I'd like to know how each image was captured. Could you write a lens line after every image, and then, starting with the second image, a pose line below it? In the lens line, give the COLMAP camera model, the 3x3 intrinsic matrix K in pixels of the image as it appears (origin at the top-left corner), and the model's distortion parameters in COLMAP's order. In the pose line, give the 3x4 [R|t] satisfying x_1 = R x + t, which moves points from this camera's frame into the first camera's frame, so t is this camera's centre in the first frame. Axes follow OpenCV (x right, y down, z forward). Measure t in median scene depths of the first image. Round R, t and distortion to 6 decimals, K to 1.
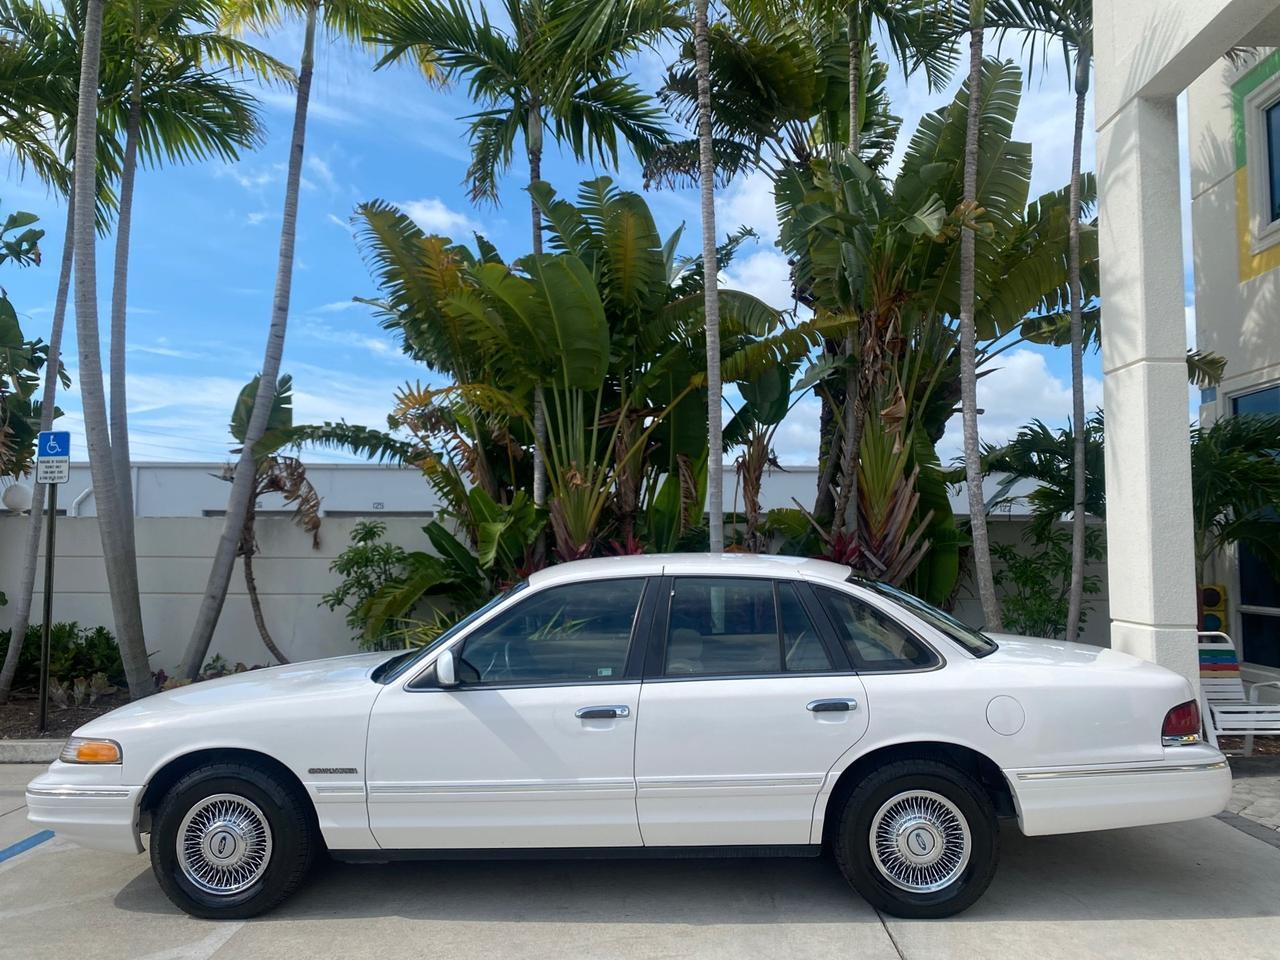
lens RADIAL K [[984.4, 0, 639.1], [0, 984.4, 471.4], [0, 0, 1]] dist [0.023367, -0.026240]
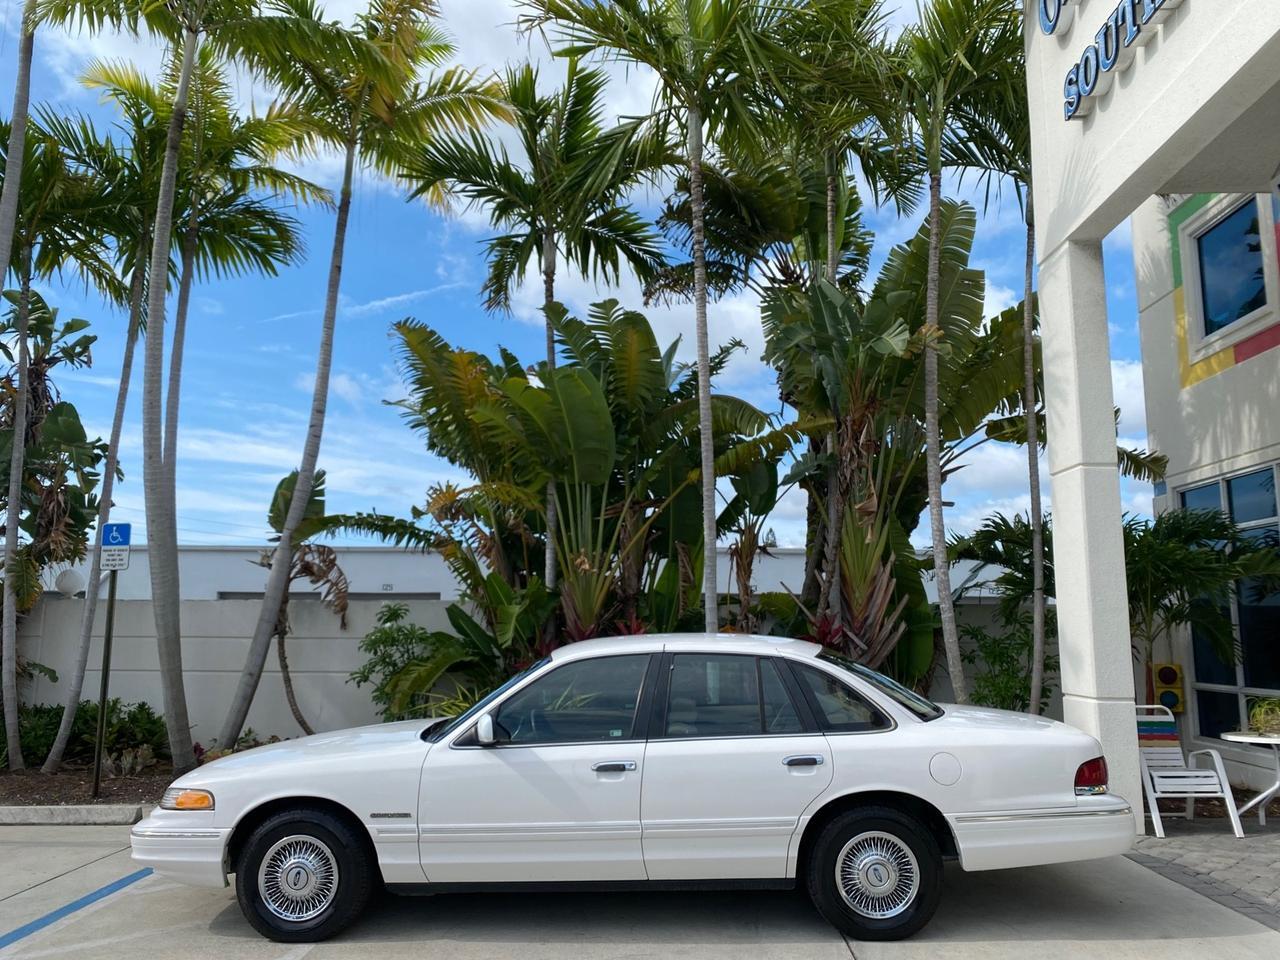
lens RADIAL K [[984.4, 0, 637.8], [0, 984.4, 469.0], [0, 0, 1]] dist [0.023367, -0.026240]
pose [[1.000000, 0.000502, -0.000681, -0.003197], [-0.000557, 0.996565, -0.082812, -0.008447], [0.000637, 0.082813, 0.996565, -0.106674]]
